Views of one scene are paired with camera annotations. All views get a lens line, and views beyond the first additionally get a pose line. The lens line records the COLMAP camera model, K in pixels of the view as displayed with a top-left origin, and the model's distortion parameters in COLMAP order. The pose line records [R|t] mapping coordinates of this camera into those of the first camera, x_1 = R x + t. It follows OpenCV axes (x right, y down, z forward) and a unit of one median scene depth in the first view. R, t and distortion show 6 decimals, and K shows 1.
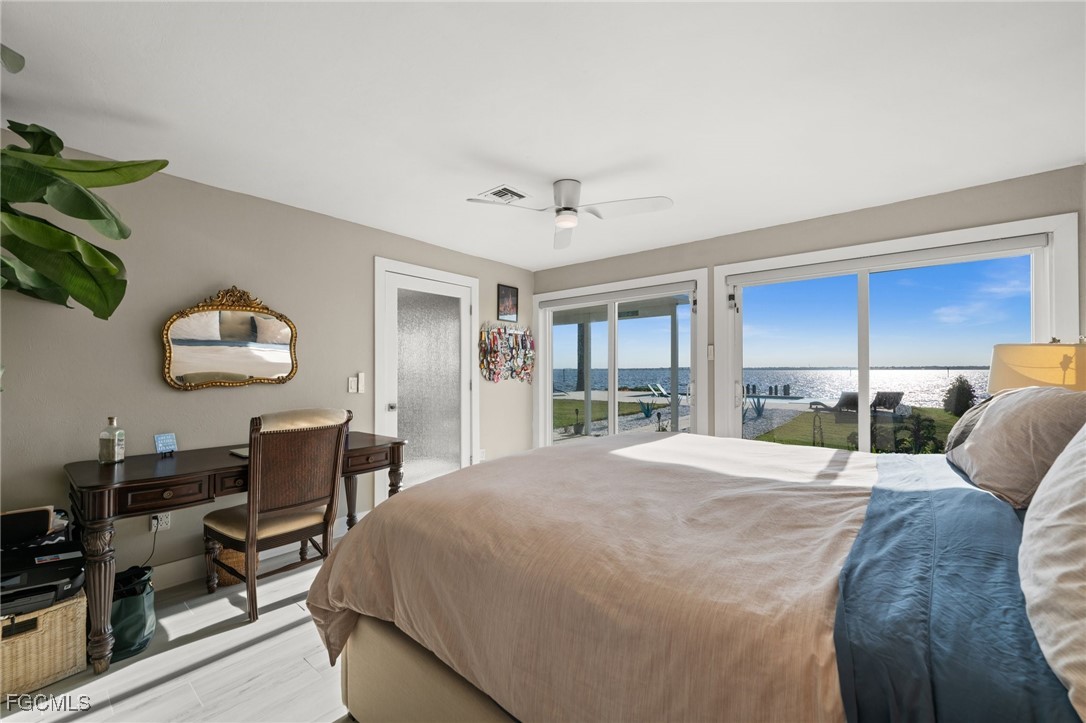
lens RADIAL K [[444.5, 0, 570.6], [0, 444.5, 374.7], [0, 0, 1]] dist [0.002212, 0.000090]
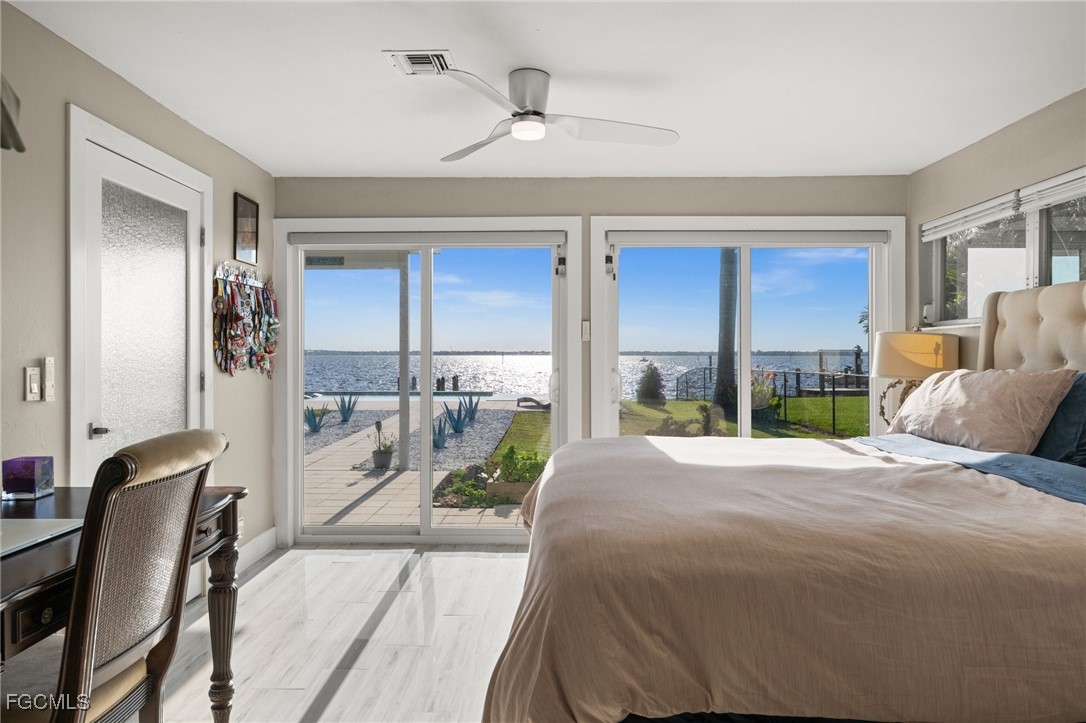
lens RADIAL K [[723.7, 0, 543.0], [0, 723.7, 361.5], [0, 0, 1]] dist [-0.002954, -0.002398]
pose [[0.776501, -0.001778, 0.630113, -0.446929], [0.002340, 0.999997, -0.000061, 0.001336], [-0.630111, 0.001522, 0.776503, 0.093223]]
